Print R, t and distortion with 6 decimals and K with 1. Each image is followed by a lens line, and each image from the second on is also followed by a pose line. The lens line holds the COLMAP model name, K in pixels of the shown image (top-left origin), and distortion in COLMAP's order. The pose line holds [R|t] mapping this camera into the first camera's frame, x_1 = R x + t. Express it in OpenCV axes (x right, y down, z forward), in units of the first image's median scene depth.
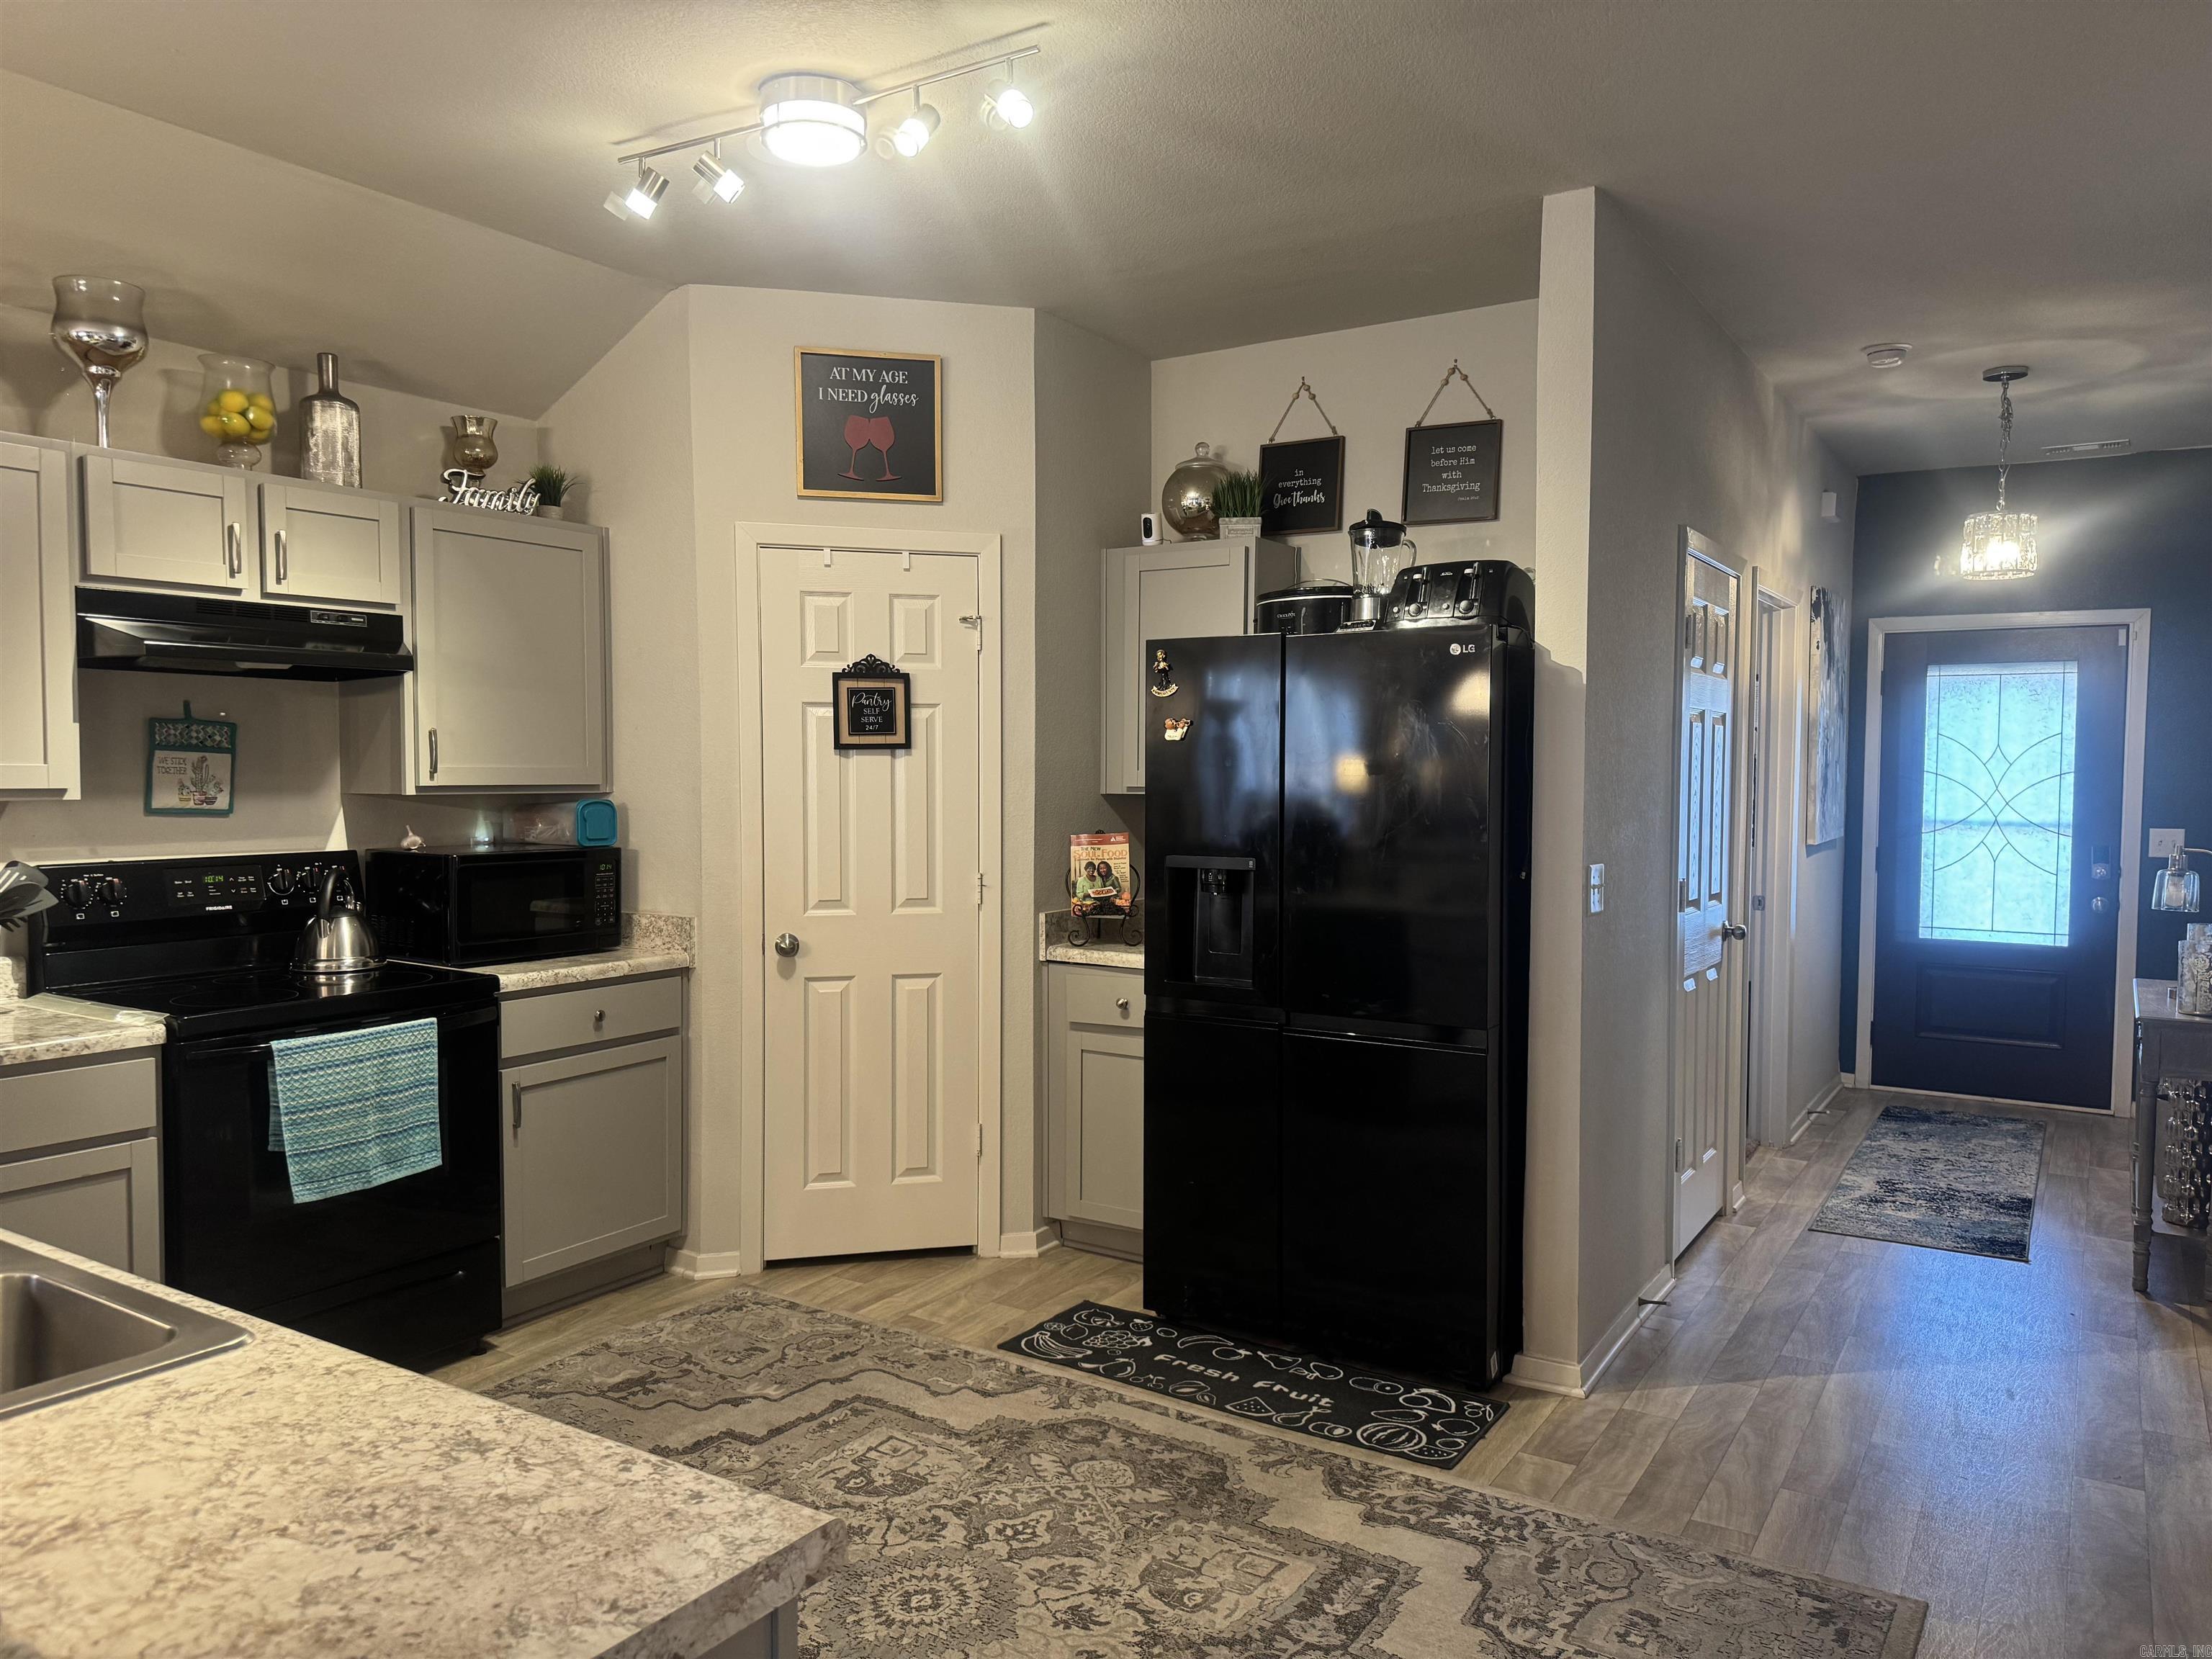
lens RADIAL K [[1527.1, 0, 1115.4], [0, 1527.1, 837.3], [0, 0, 1]] dist [0.004700, 0.001035]
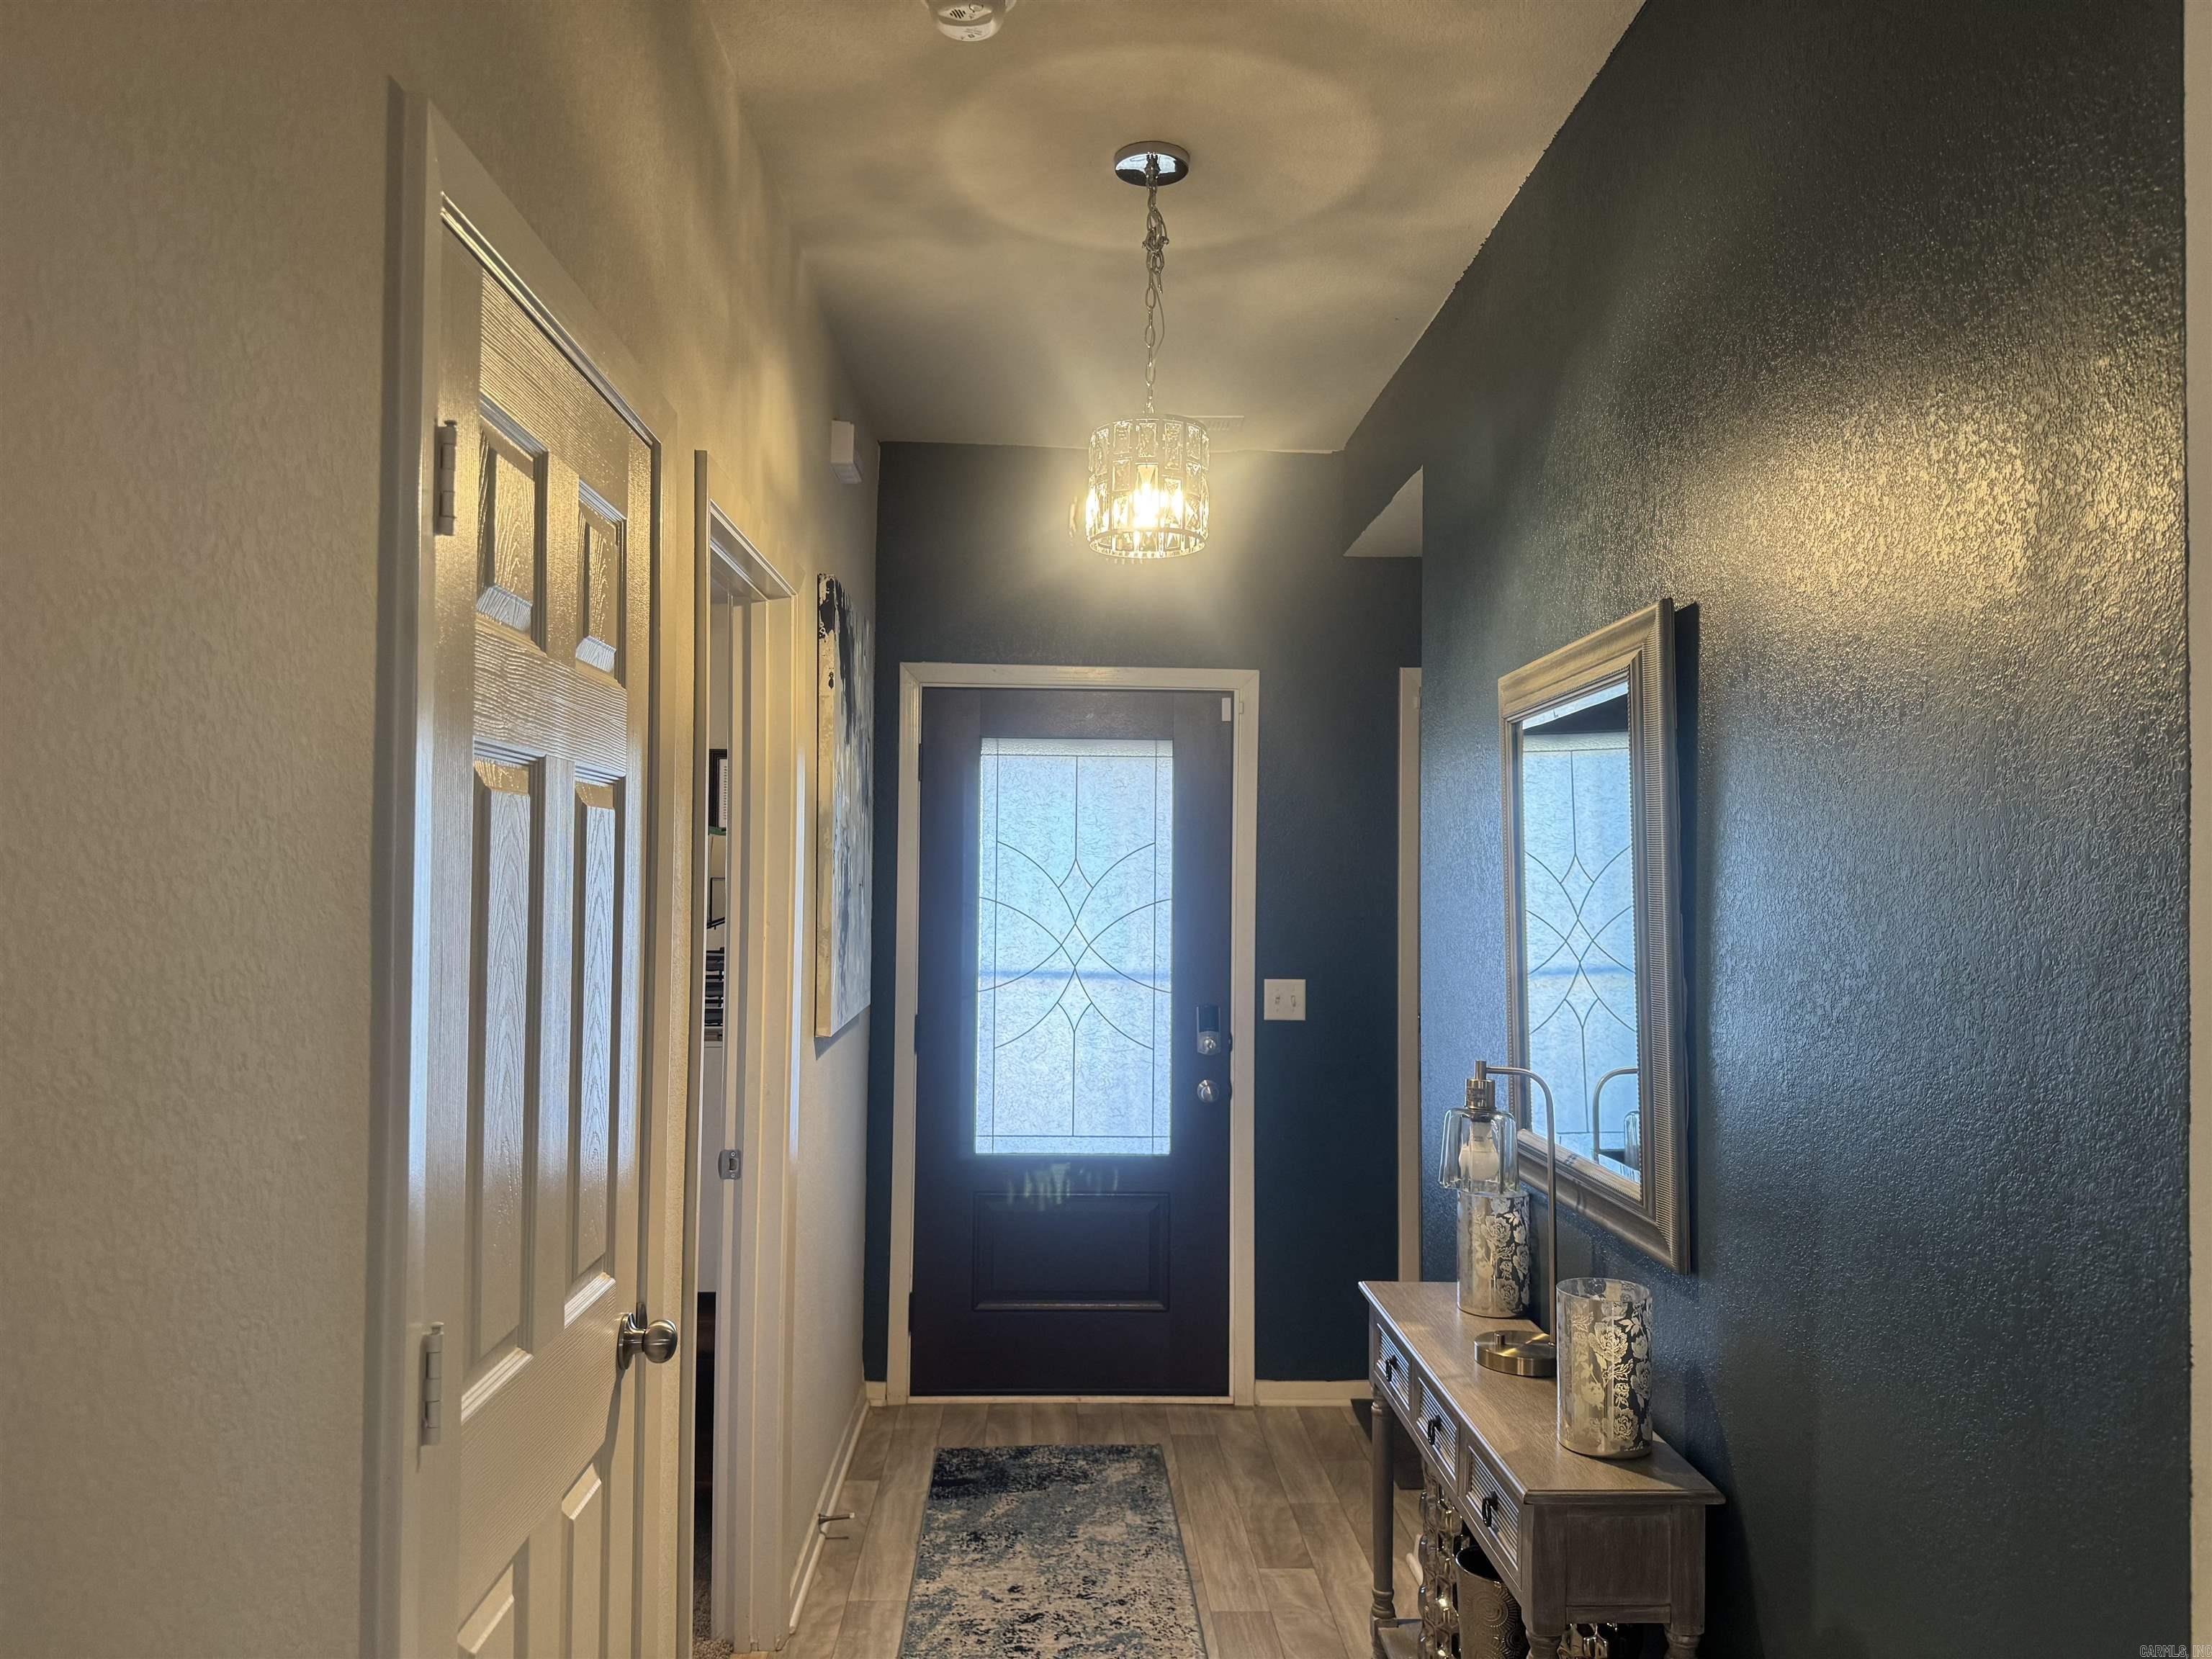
lens RADIAL K [[1537.8, 0, 1103.3], [0, 1537.8, 832.5], [0, 0, 1]] dist [0.140067, -0.264548]
pose [[0.818607, 0.018054, 0.574070, 0.207560], [0.023167, 0.997655, -0.064410, -0.029564], [-0.573886, 0.066026, 0.816269, 0.462848]]
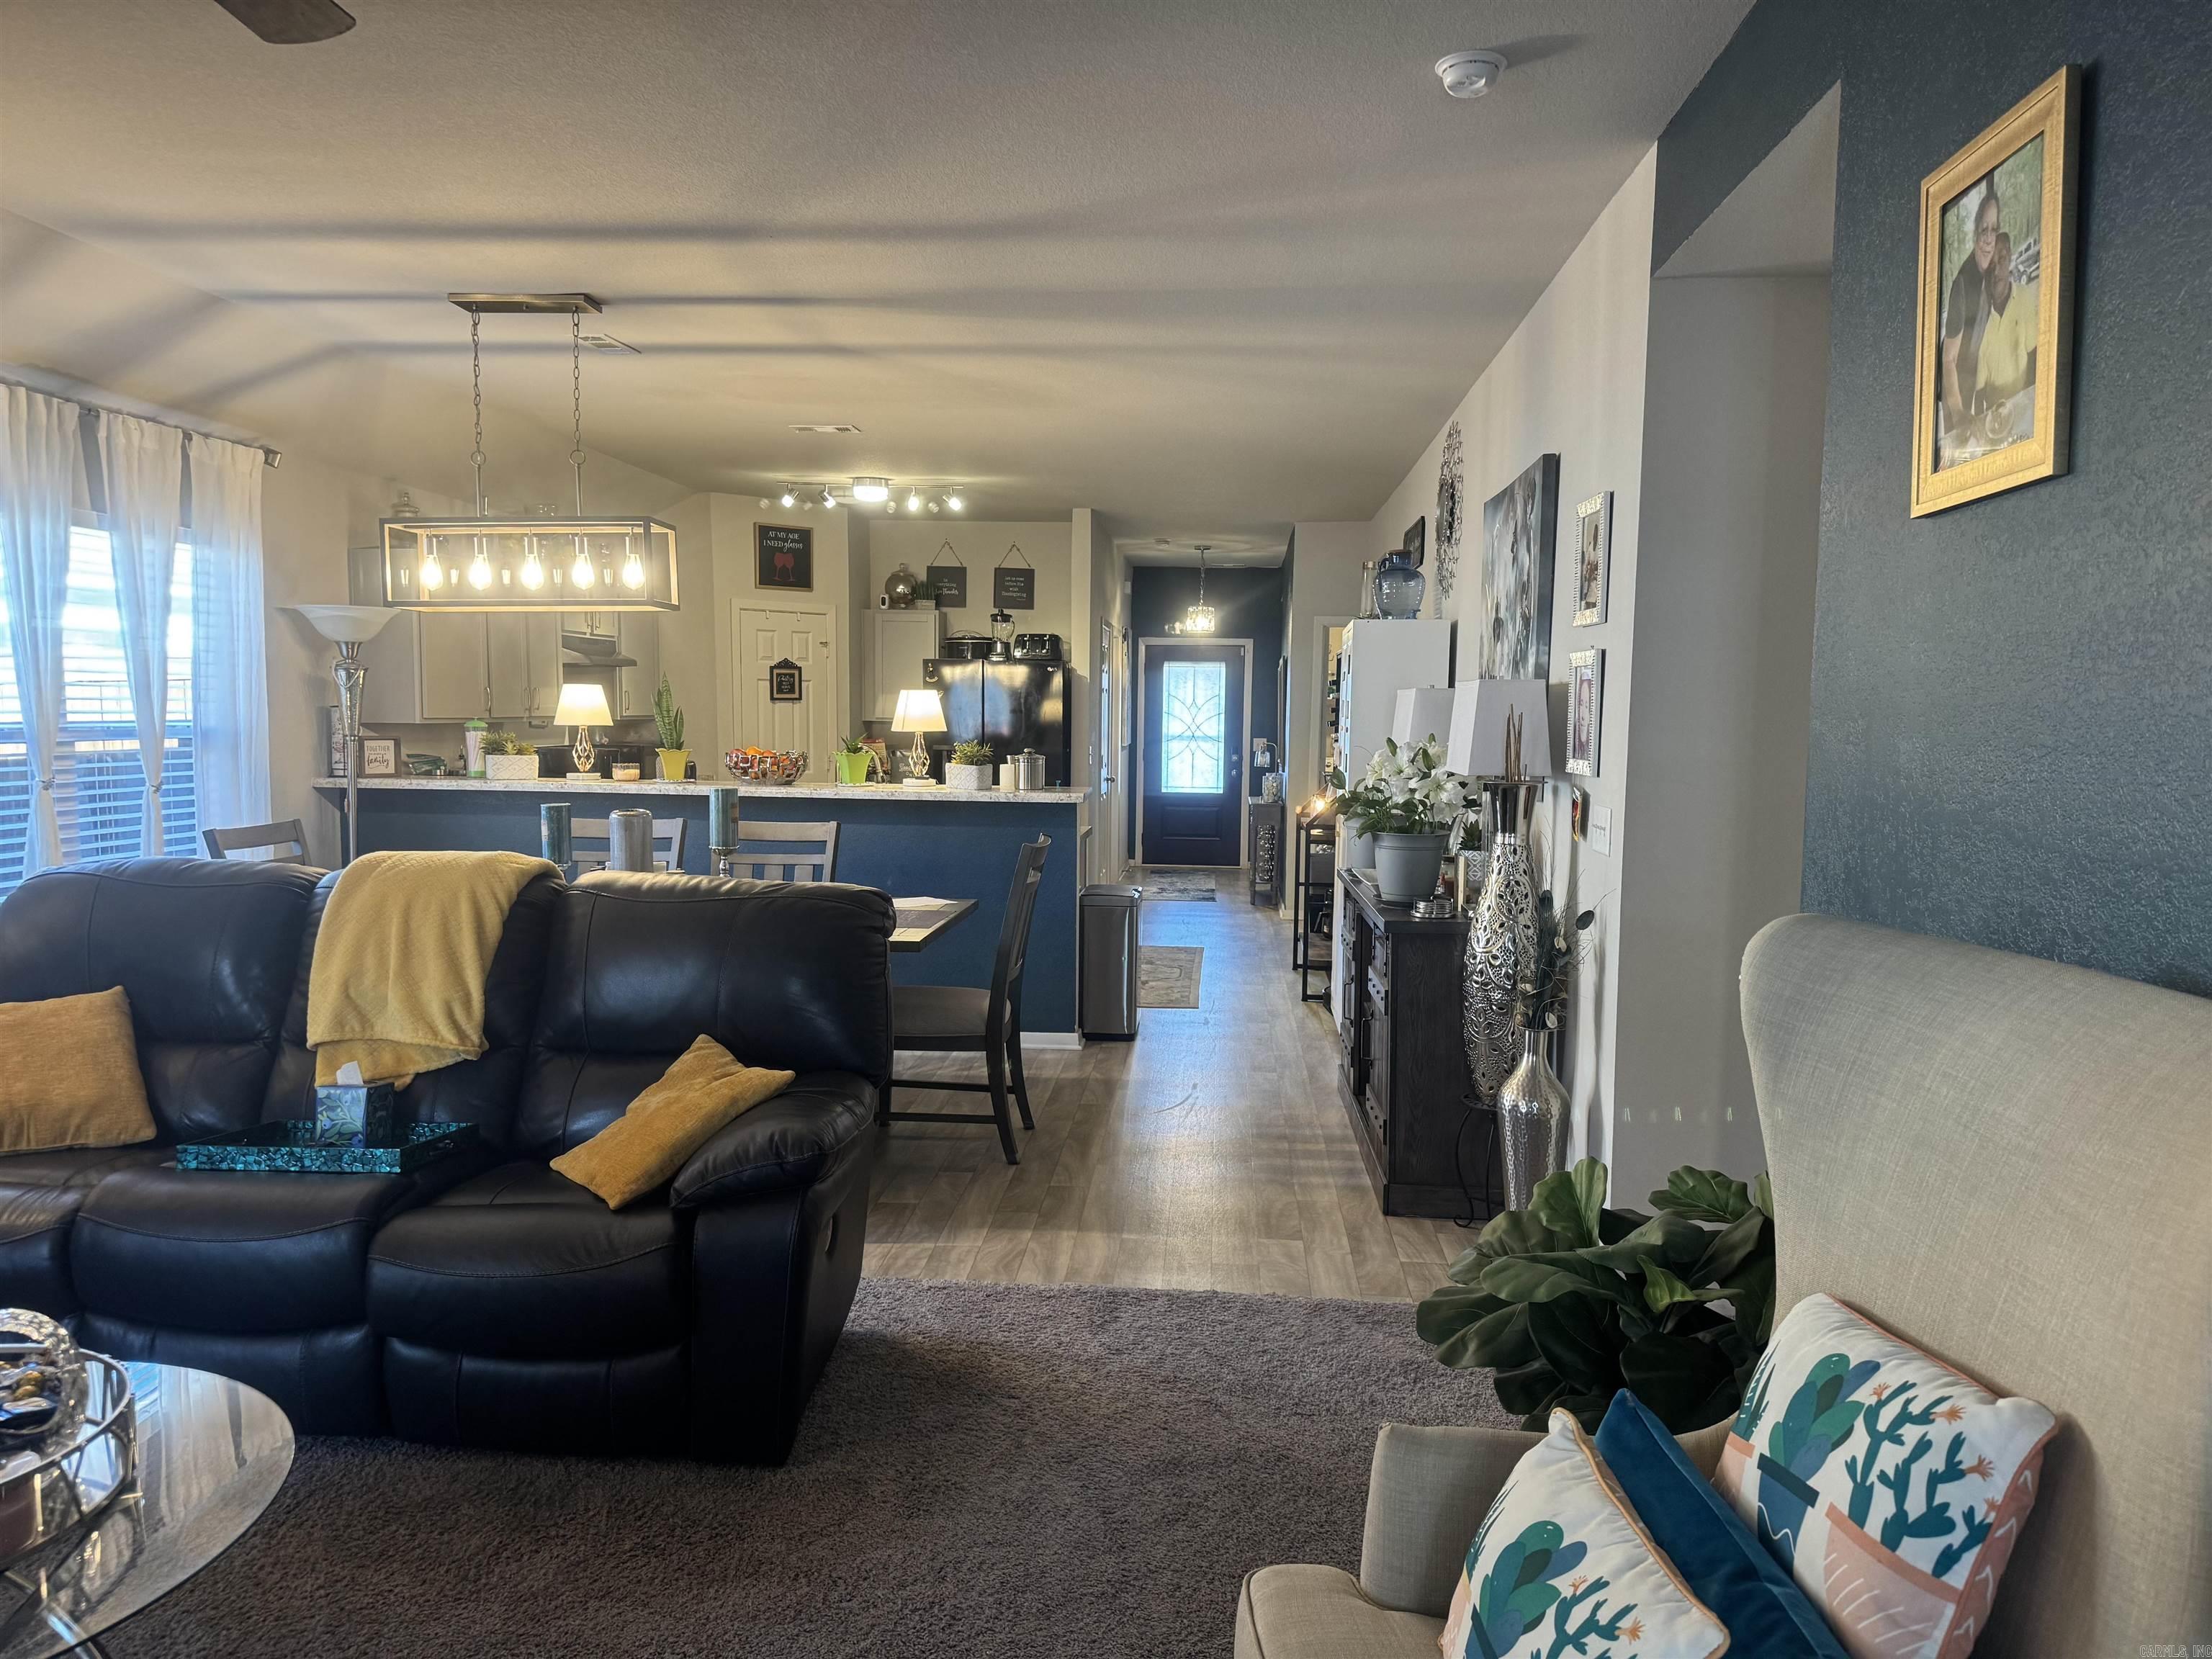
lens RADIAL K [[1527.1, 0, 1115.4], [0, 1527.1, 837.3], [0, 0, 1]] dist [0.004700, 0.001035]
pose [[0.875169, -0.034604, 0.482578, -0.583051], [0.015422, 0.998927, 0.043661, 0.038249], [-0.483571, -0.030768, 0.874764, -0.859539]]
